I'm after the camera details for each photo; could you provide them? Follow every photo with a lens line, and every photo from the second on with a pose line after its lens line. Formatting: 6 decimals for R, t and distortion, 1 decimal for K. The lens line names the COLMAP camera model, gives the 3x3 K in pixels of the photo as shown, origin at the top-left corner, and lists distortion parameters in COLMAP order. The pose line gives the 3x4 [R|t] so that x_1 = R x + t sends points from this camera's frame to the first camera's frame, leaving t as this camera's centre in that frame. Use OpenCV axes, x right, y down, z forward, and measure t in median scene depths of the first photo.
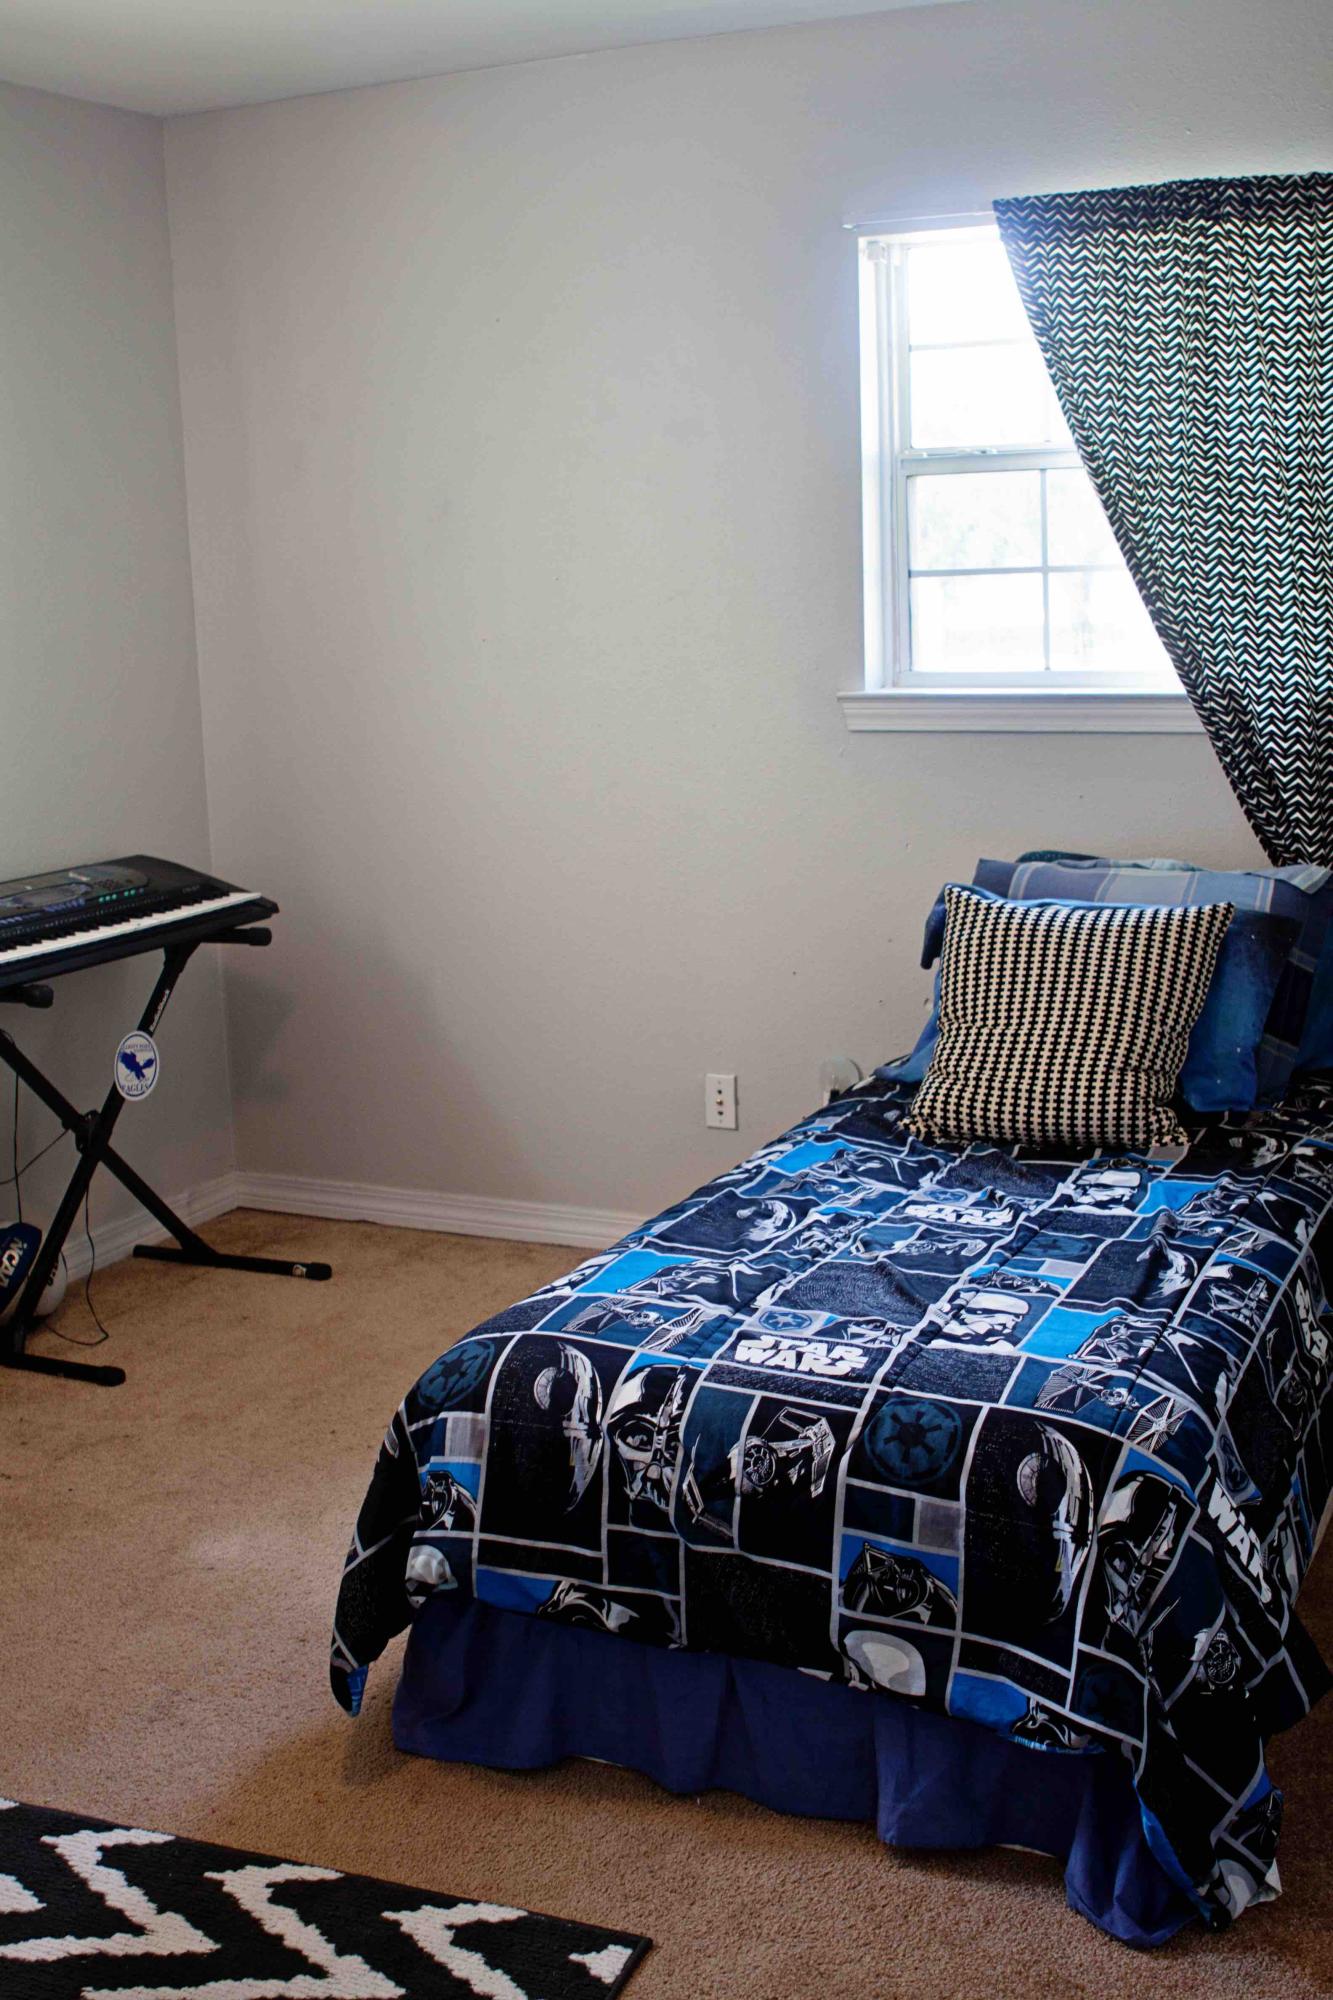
lens RADIAL K [[2269.7, 0, 666.5], [0, 2269.7, 1000.0], [0, 0, 1]] dist [-0.144933, 0.126554]
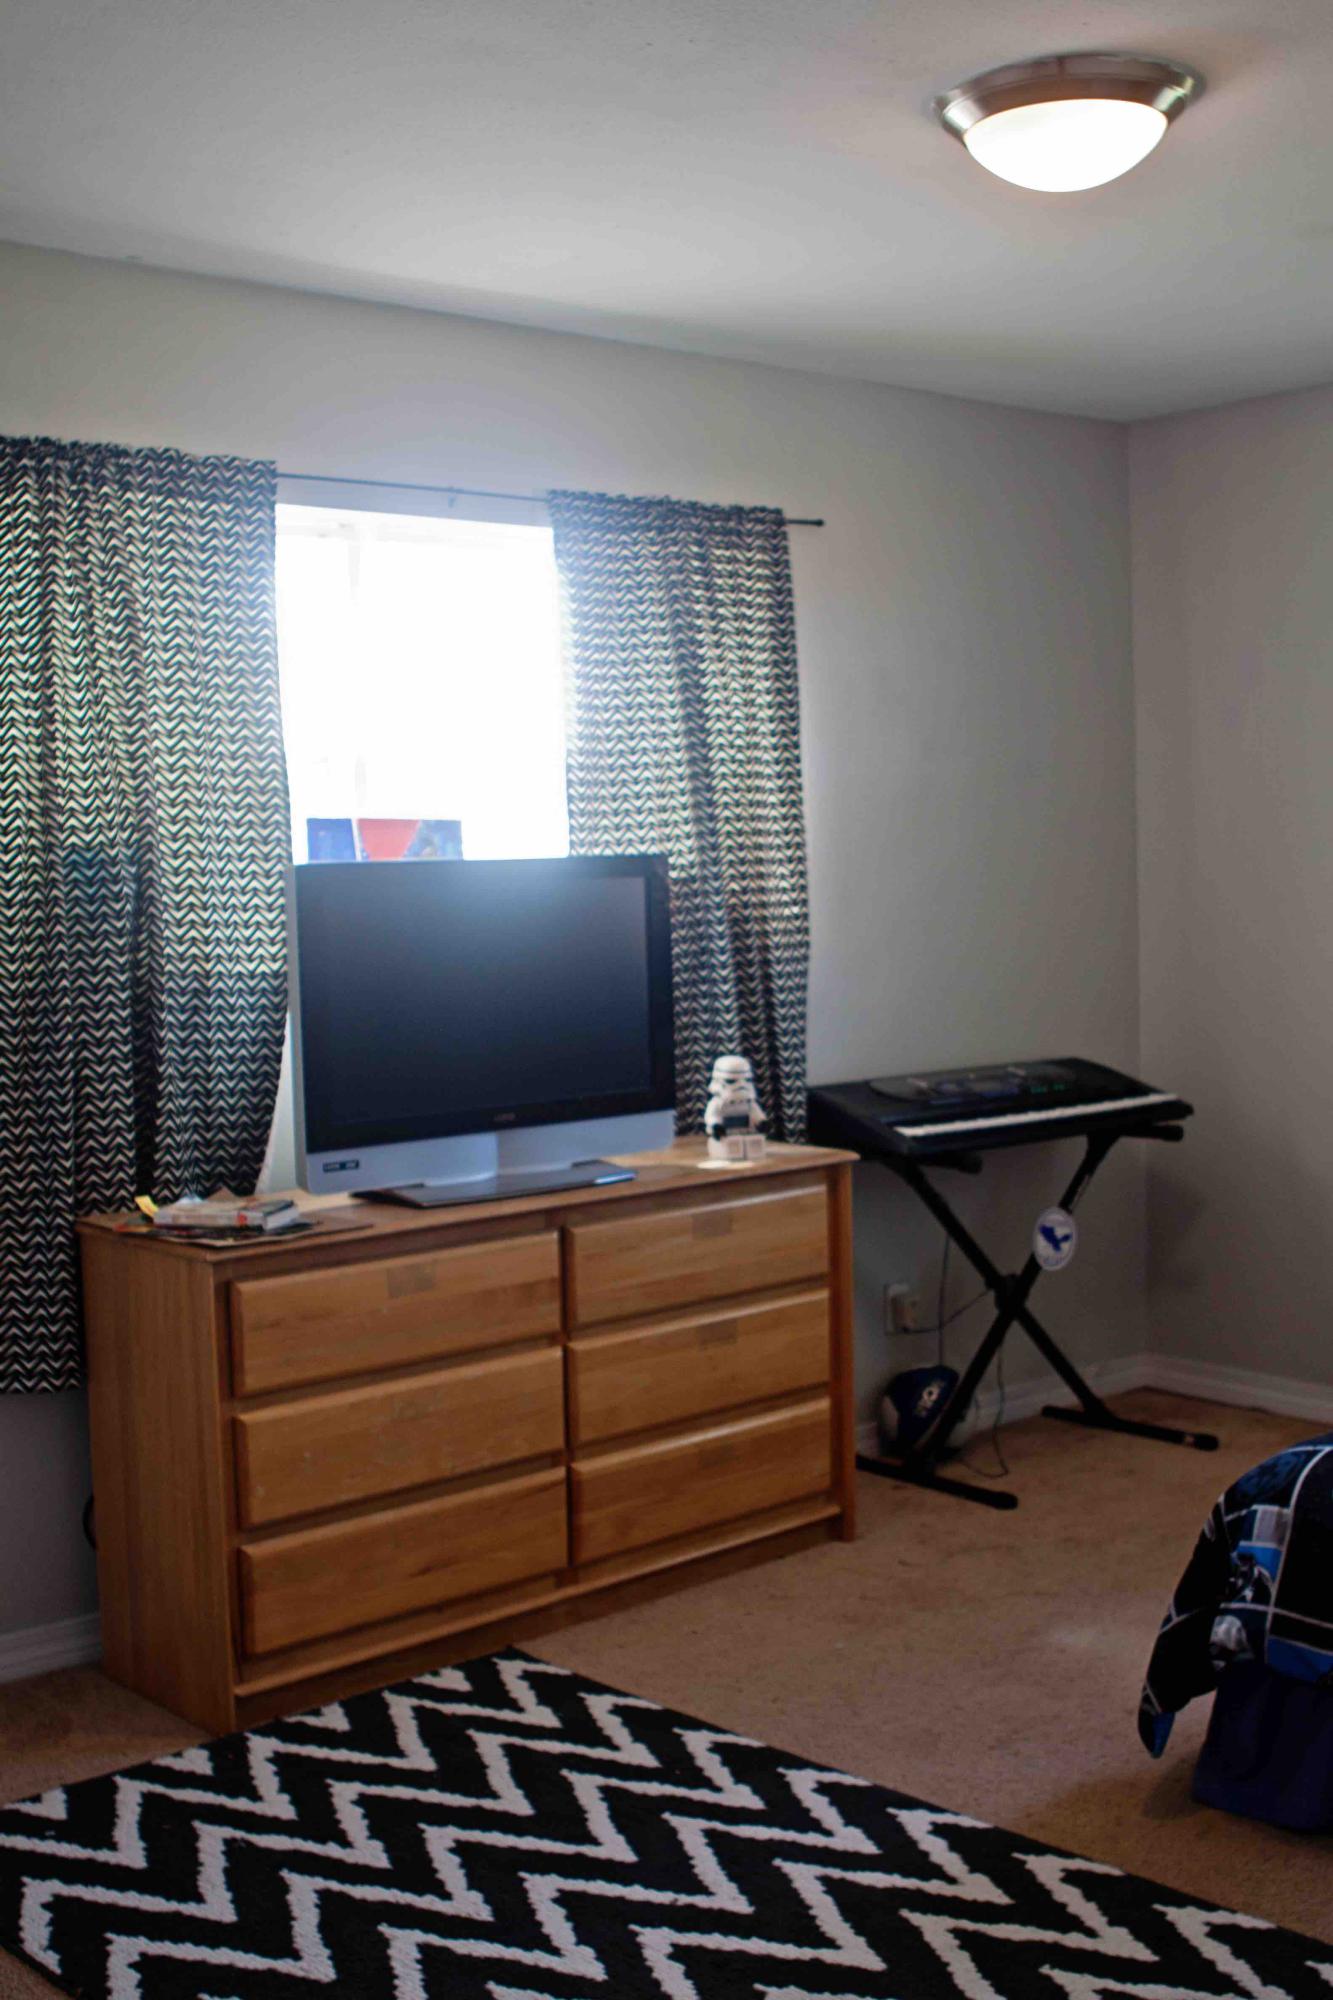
lens RADIAL K [[2269.7, 0, 666.5], [0, 2269.7, 1000.0], [0, 0, 1]] dist [-0.144933, 0.126554]
pose [[0.908497, 0.035690, -0.416364, 0.095742], [-0.080805, 0.992546, -0.091235, 0.052645], [0.410004, 0.116531, 0.904609, -0.200603]]
